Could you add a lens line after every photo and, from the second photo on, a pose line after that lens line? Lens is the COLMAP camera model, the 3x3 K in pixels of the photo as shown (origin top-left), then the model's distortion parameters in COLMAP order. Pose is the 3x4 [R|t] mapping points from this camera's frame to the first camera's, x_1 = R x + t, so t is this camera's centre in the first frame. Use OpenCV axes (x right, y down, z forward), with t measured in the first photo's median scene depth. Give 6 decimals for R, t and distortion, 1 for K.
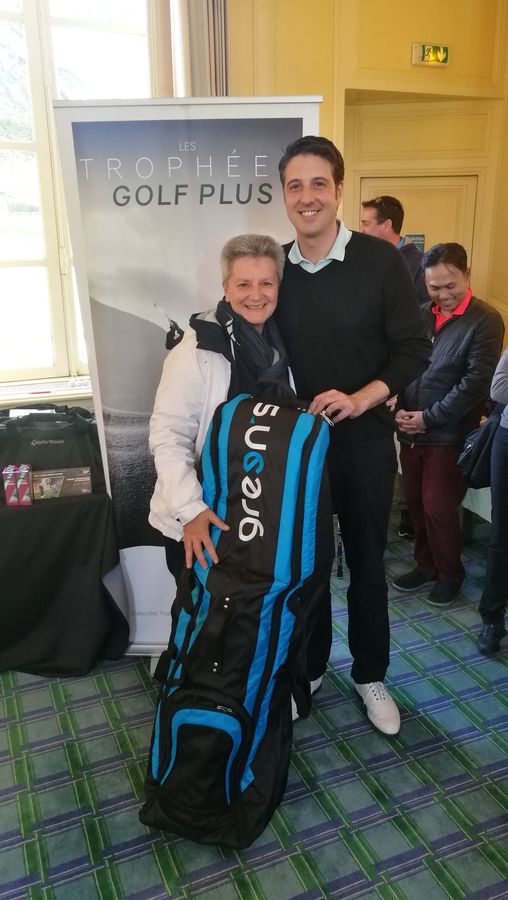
lens RADIAL K [[709.9, 0, 249.1], [0, 709.9, 450.2], [0, 0, 1]] dist [-0.001044, 0.019717]
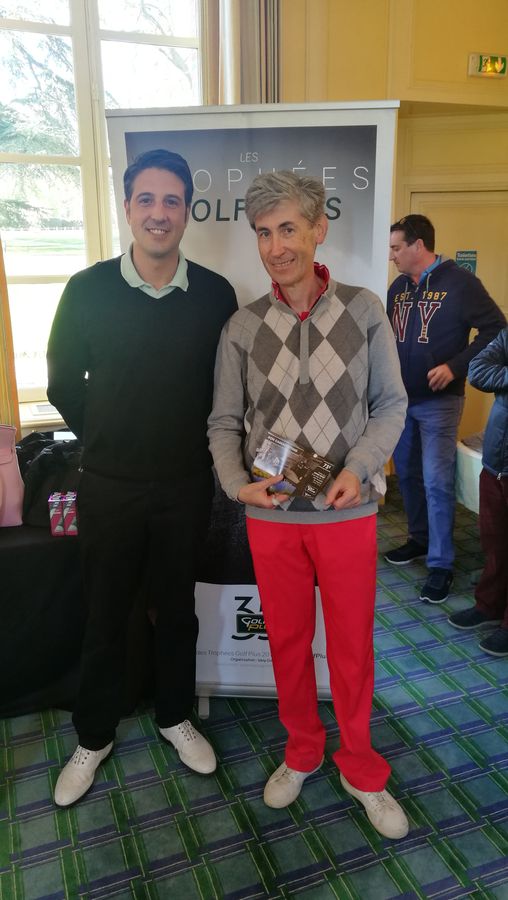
lens RADIAL K [[709.9, 0, 249.1], [0, 709.9, 450.2], [0, 0, 1]] dist [-0.001044, 0.019717]
pose [[0.999251, 0.011217, -0.037049, -0.049928], [-0.011959, 0.999731, -0.019867, -0.022562], [0.036816, 0.020295, 0.999116, 0.067516]]
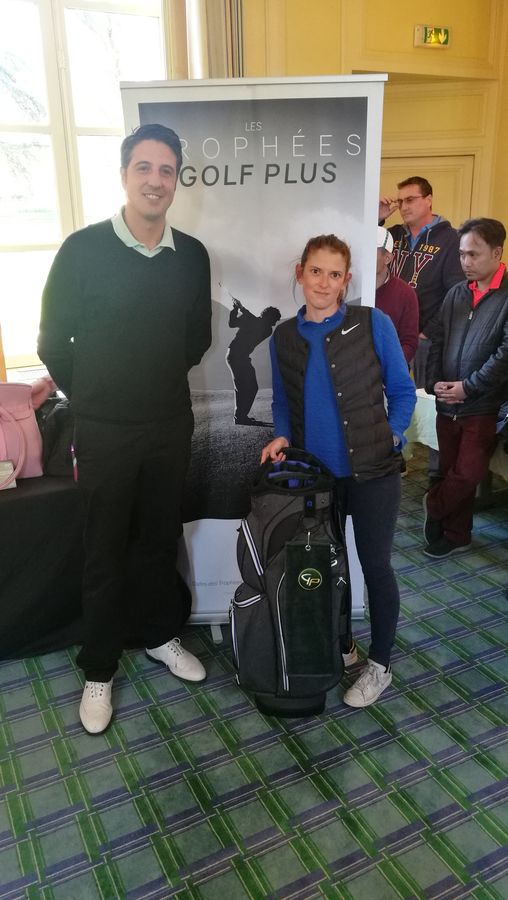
lens RADIAL K [[715.5, 0, 248.5], [0, 715.5, 448.1], [0, 0, 1]] dist [-0.010362, 0.035646]
pose [[0.997637, -0.033764, 0.059841, -0.172248], [0.032828, 0.999324, 0.016559, 0.022192], [-0.060360, -0.014556, 0.998071, -0.046384]]
